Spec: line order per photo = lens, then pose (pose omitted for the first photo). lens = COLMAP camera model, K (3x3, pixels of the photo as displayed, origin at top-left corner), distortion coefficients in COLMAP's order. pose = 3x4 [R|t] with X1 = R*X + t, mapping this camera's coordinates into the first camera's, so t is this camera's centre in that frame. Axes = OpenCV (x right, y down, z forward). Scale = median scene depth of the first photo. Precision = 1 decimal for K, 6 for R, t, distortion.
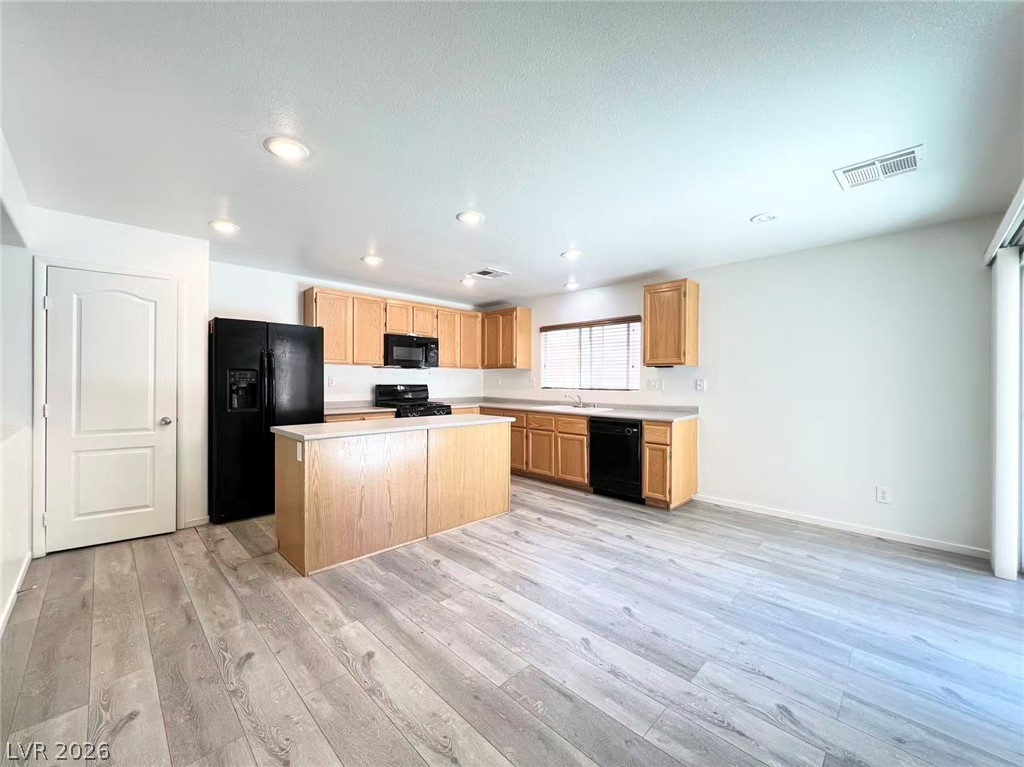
lens RADIAL K [[409.7, 0, 508.7], [0, 409.7, 380.0], [0, 0, 1]] dist [-0.000785, 0.000129]
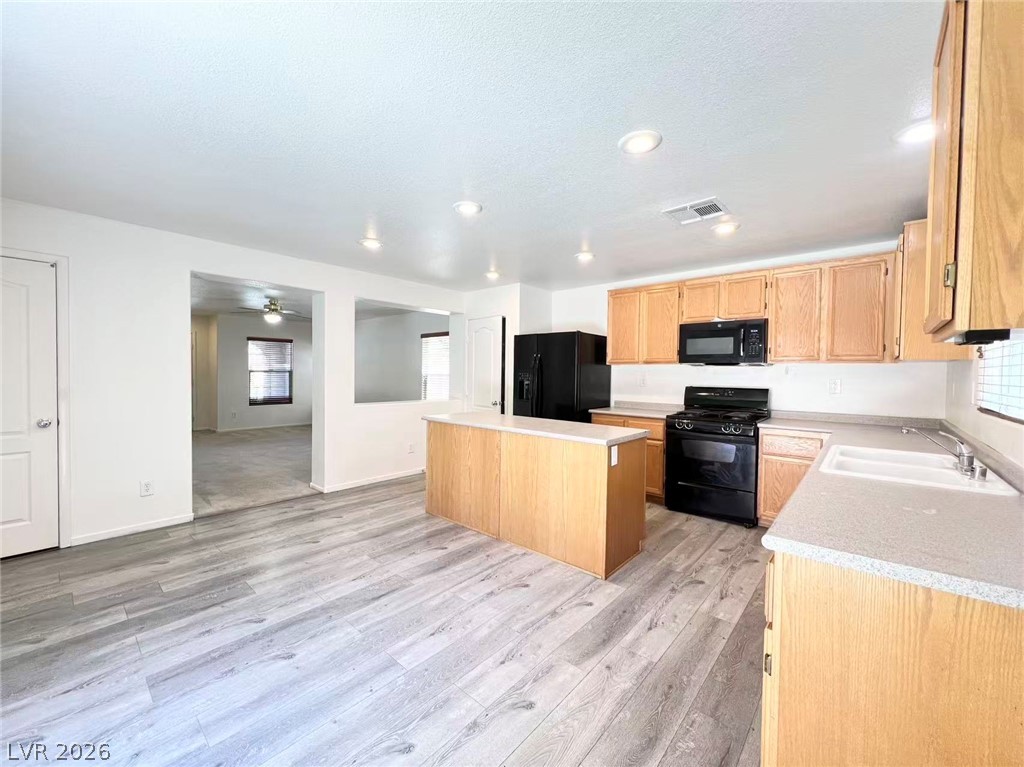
lens RADIAL K [[409.7, 0, 508.7], [0, 409.7, 380.0], [0, 0, 1]] dist [-0.000785, 0.000129]
pose [[0.062779, 0.012772, -0.997946, 0.624736], [-0.010198, 0.999874, 0.012155, -0.010107], [0.997975, 0.009414, 0.062901, 0.758759]]
